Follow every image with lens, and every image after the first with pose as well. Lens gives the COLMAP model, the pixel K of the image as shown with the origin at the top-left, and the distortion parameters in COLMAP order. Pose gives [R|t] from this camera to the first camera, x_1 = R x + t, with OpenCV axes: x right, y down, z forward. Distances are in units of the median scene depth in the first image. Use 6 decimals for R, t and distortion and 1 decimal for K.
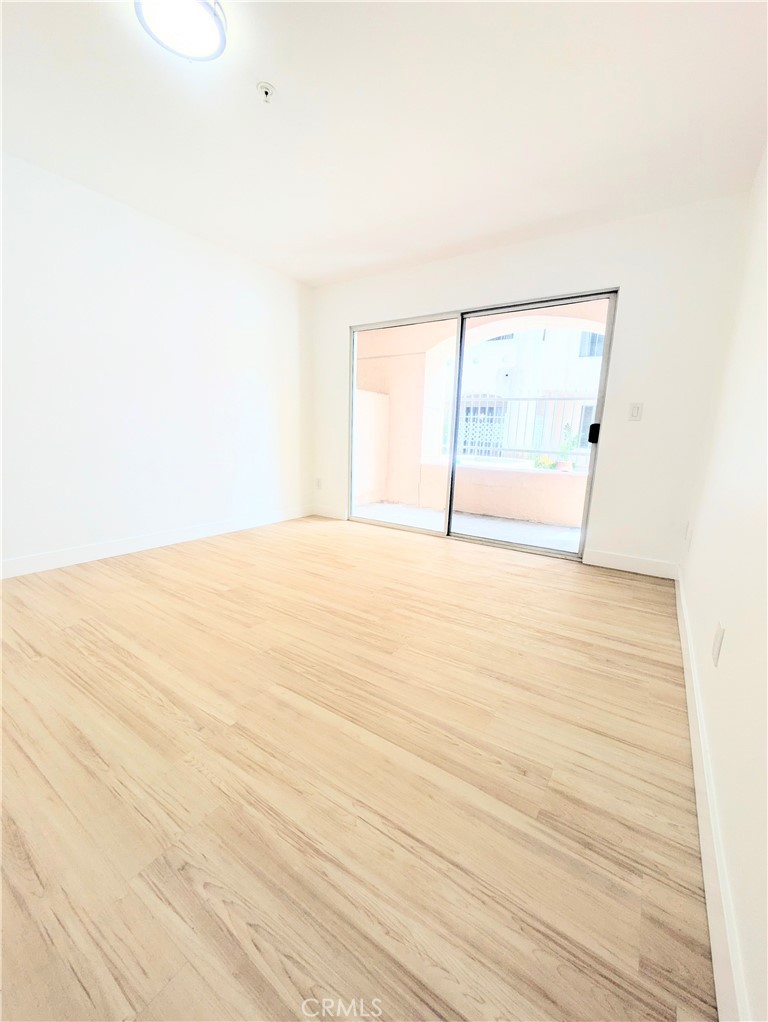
lens RADIAL K [[406.5, 0, 384.0], [0, 406.5, 511.0], [0, 0, 1]] dist [0.004572, -0.000290]
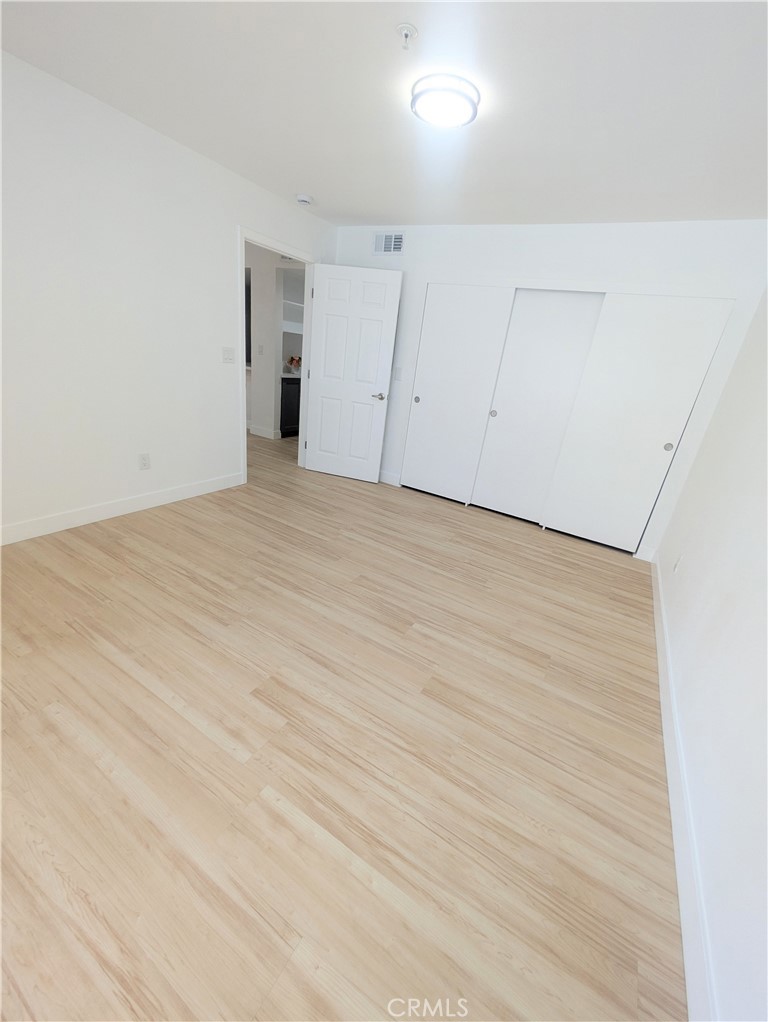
lens RADIAL K [[406.5, 0, 384.0], [0, 406.5, 511.0], [0, 0, 1]] dist [0.004572, -0.000290]
pose [[-0.986440, -0.121973, -0.109813, -0.219809], [-0.161960, 0.831715, 0.531054, -0.559593], [0.026560, 0.541638, -0.840192, 1.872272]]
